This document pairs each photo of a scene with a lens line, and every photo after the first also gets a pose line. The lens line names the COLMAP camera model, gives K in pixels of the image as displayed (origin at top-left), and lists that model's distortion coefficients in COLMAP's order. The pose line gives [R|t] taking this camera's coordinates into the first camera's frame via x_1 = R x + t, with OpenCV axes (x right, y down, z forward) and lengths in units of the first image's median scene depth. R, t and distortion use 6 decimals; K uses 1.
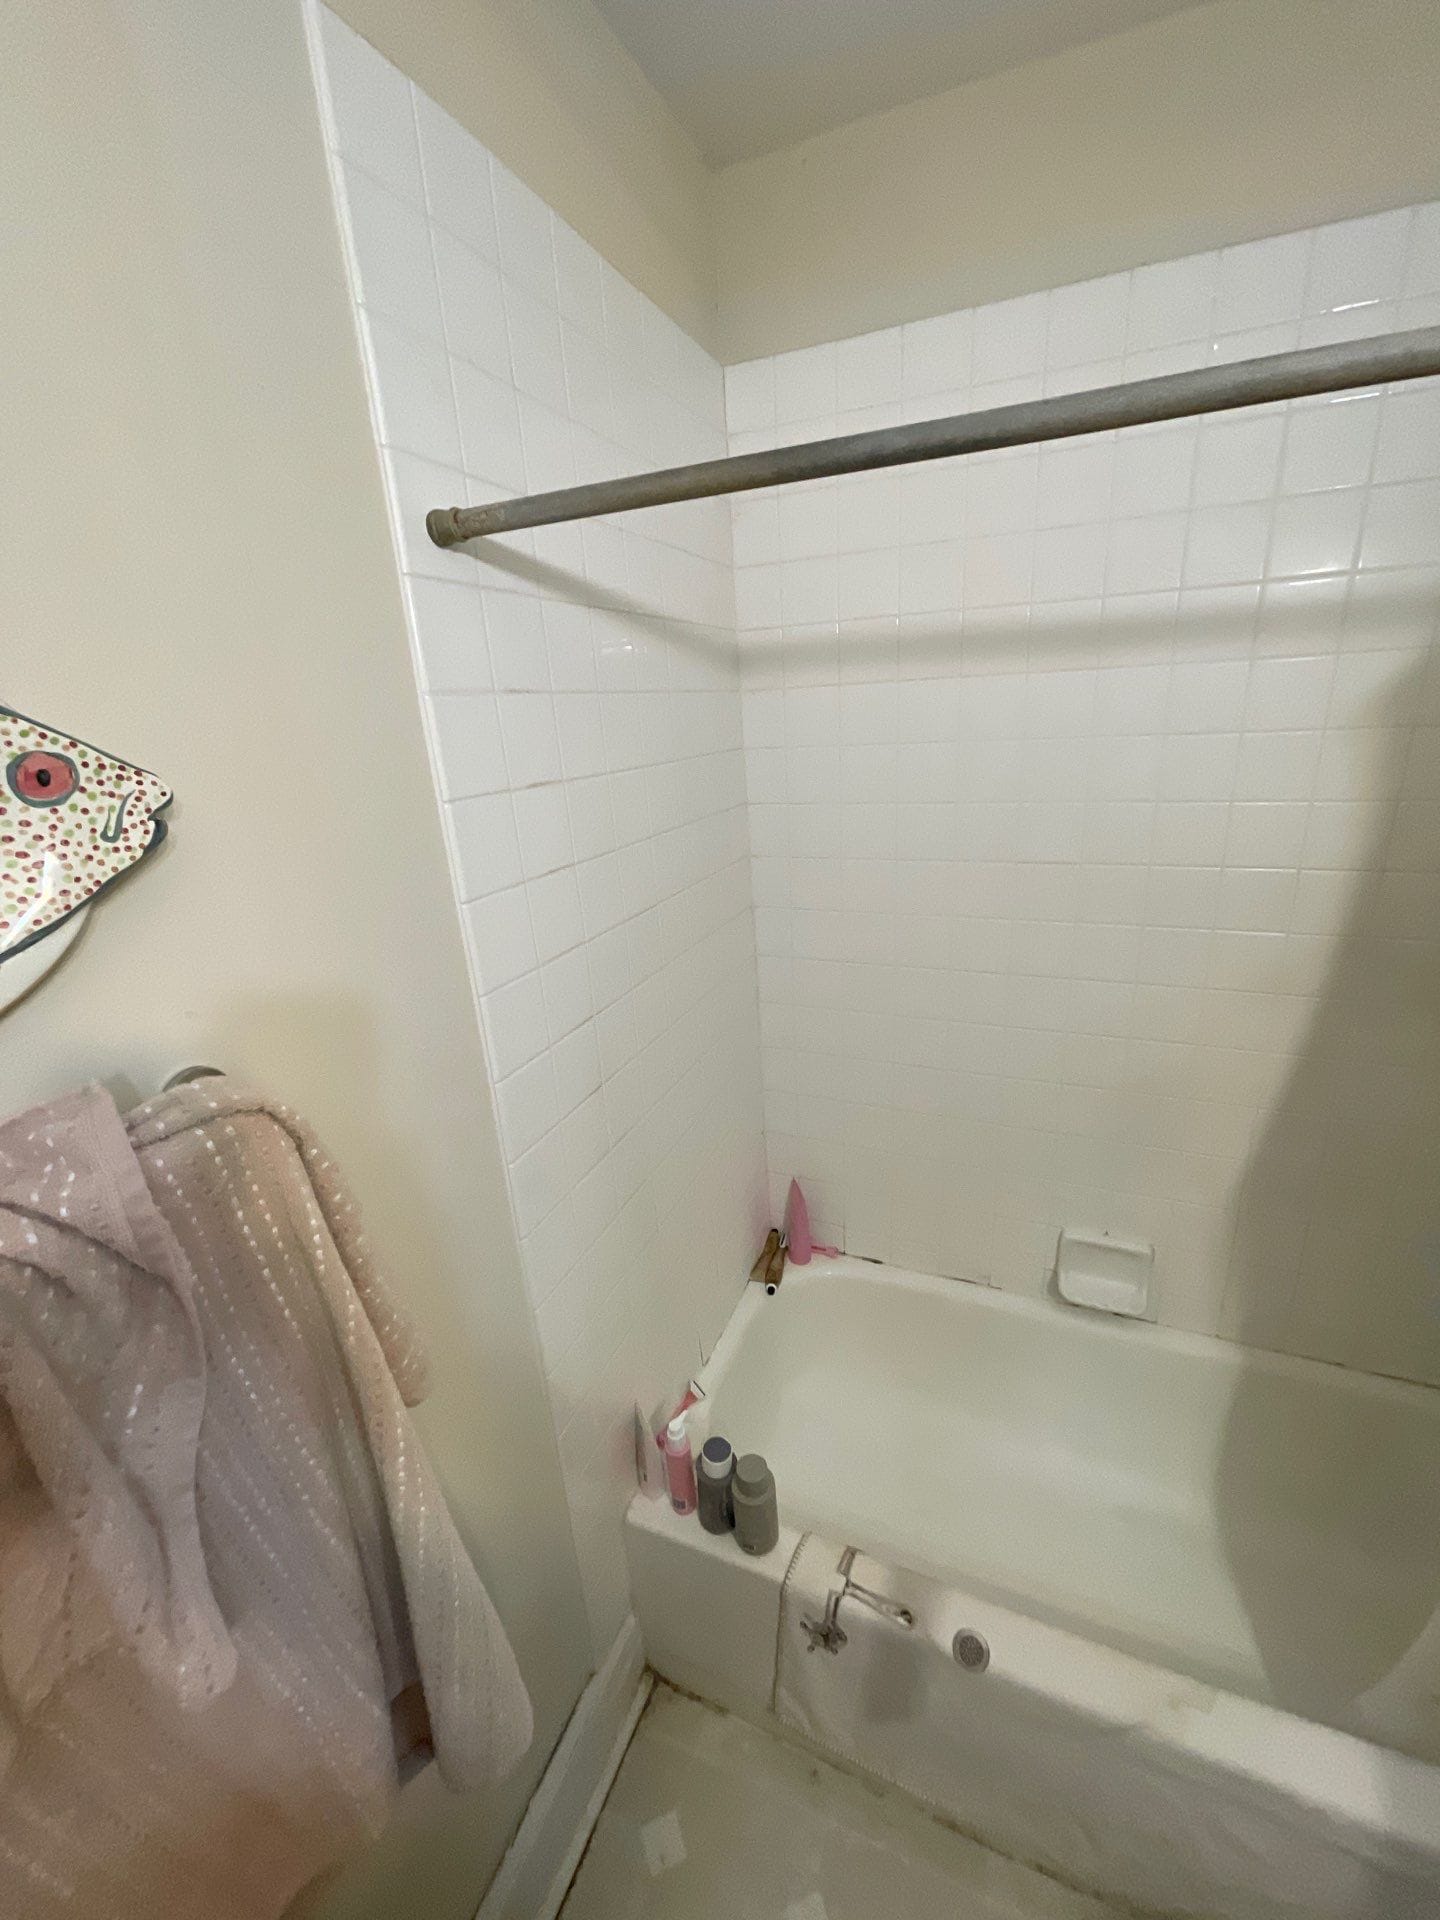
lens RADIAL K [[838.5, 0, 720.0], [0, 838.5, 960.0], [0, 0, 1]] dist [-0.009645, 0.000403]
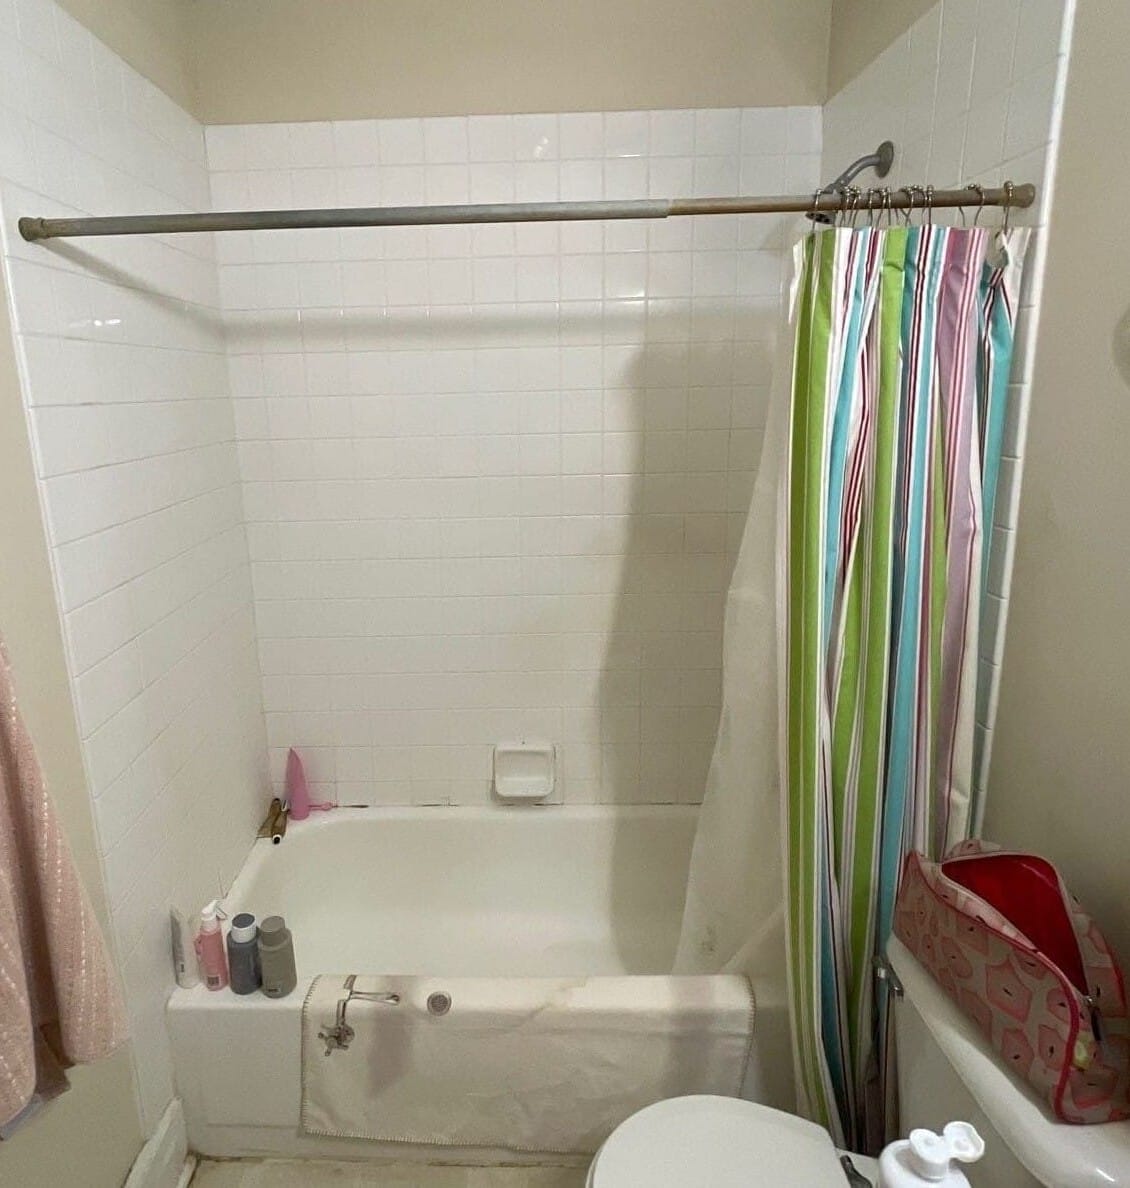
lens RADIAL K [[952.5, 0, 565.0], [0, 952.5, 594.0], [0, 0, 1]] dist [-0.018534, 0.012389]
pose [[0.922509, -0.047349, 0.383061, -0.082854], [0.086263, 0.992636, -0.085047, 0.251228], [-0.376213, 0.111500, 0.919800, -0.590630]]
